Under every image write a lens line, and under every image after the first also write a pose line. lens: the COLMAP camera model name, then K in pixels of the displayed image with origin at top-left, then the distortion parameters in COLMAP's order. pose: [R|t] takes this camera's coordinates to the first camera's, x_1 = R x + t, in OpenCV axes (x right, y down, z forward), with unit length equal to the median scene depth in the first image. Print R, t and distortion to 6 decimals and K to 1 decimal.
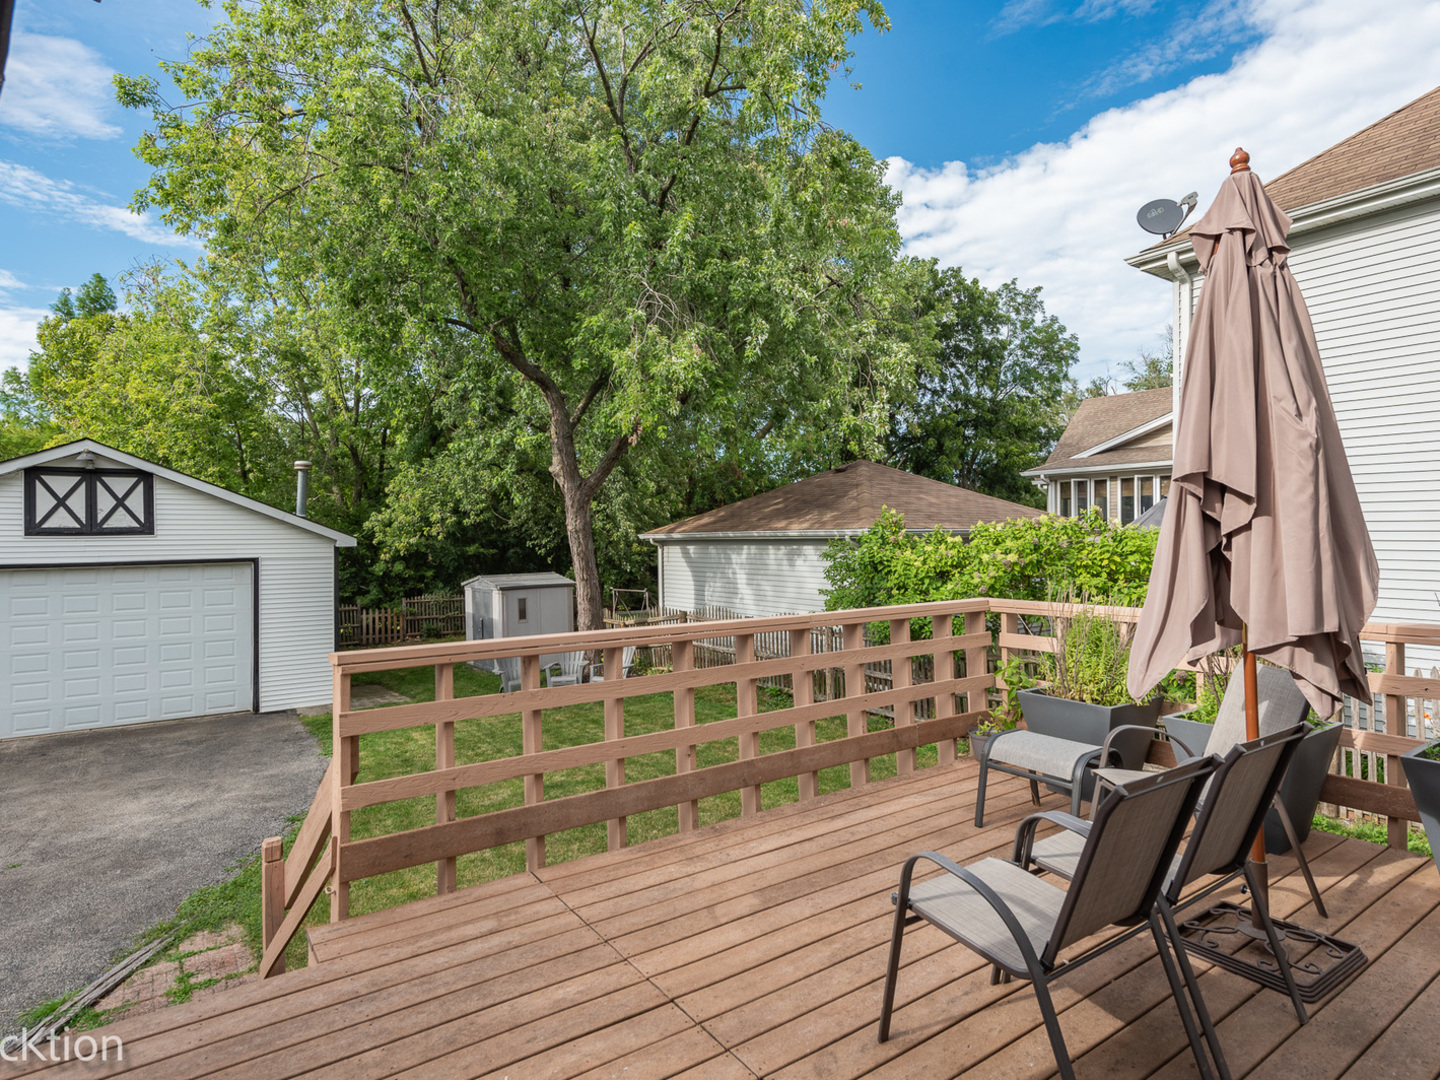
lens RADIAL K [[783.4, 0, 720.0], [0, 783.4, 540.0], [0, 0, 1]] dist [0.002256, -0.000283]
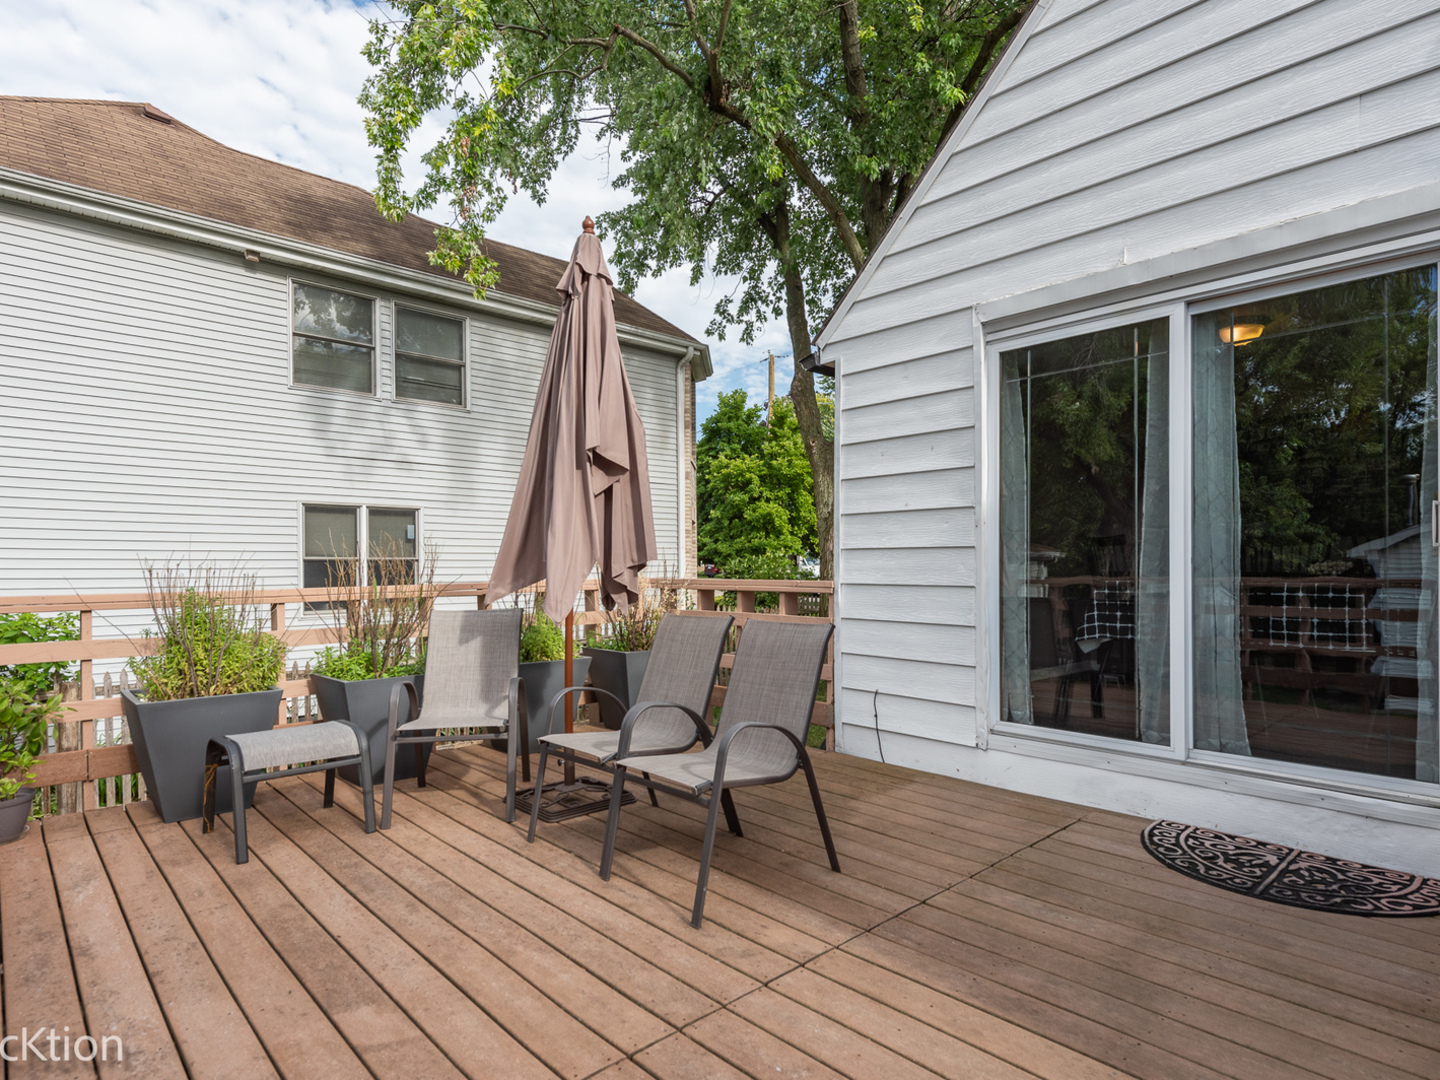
lens RADIAL K [[828.4, 0, 720.1], [0, 828.4, 565.7], [0, 0, 1]] dist [-0.000645, -0.000382]
pose [[-0.120860, 0.005822, 0.992652, -0.440678], [0.016774, 0.999852, -0.003822, 0.073348], [-0.992528, 0.016189, -0.120940, 0.528898]]
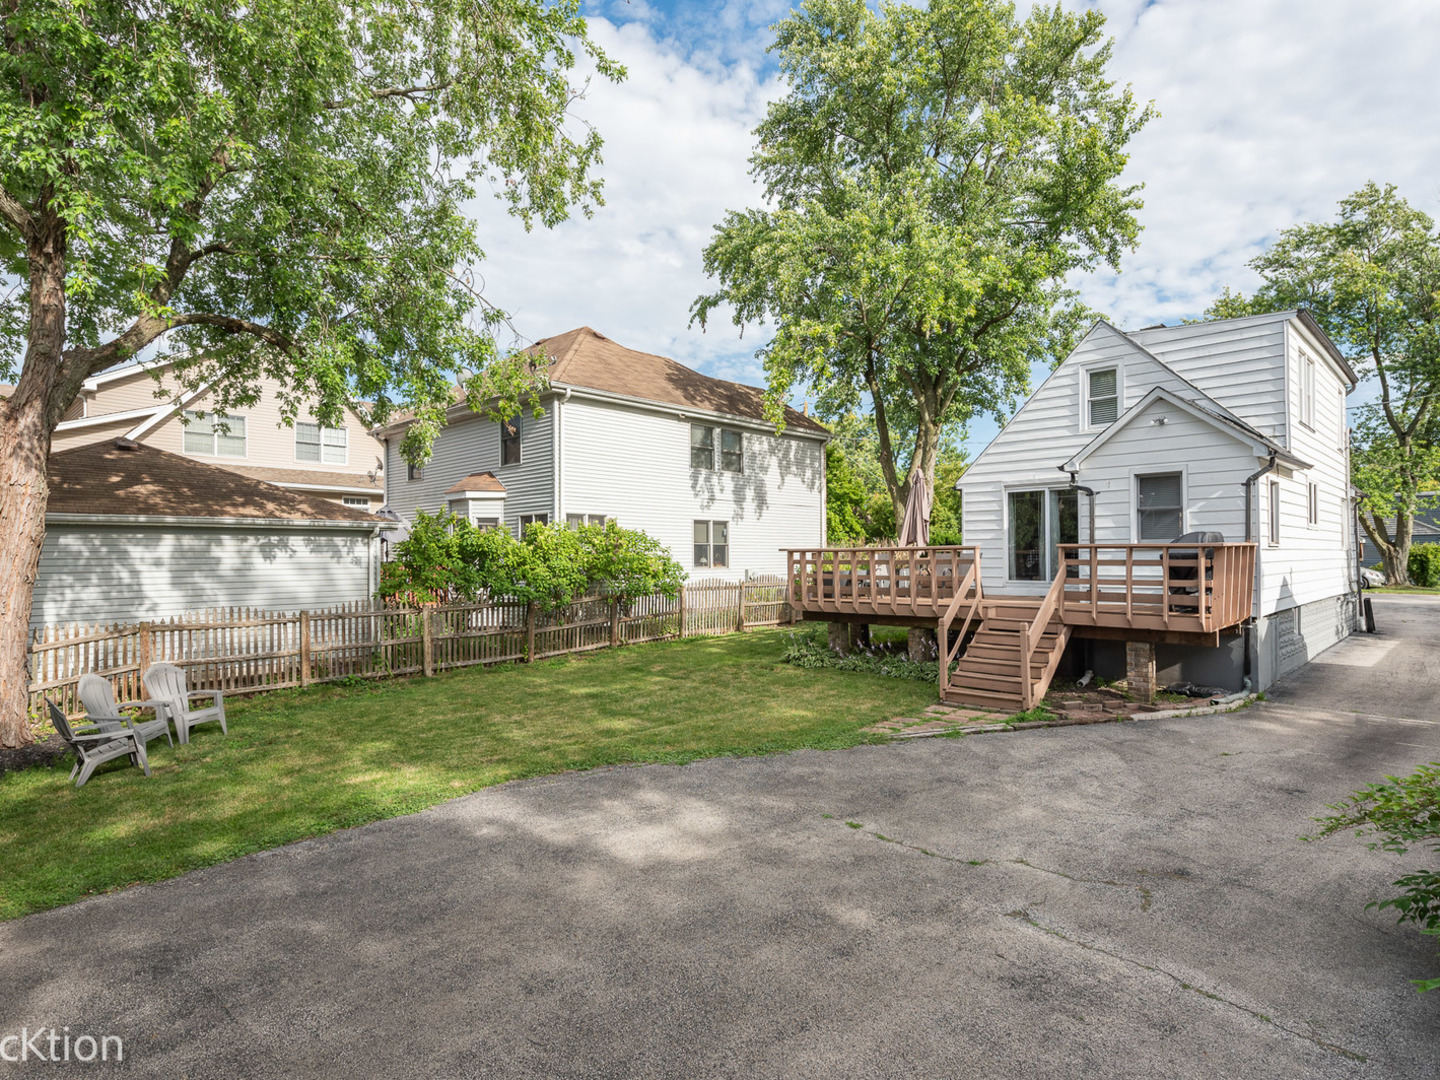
lens RADIAL K [[783.4, 0, 720.0], [0, 783.4, 540.0], [0, 0, 1]] dist [0.002256, -0.000283]
pose [[-0.162350, 0.028036, 0.986335, -2.777400], [0.013592, 0.999565, -0.026174, 0.133067], [-0.986640, 0.009157, -0.162661, 1.920121]]
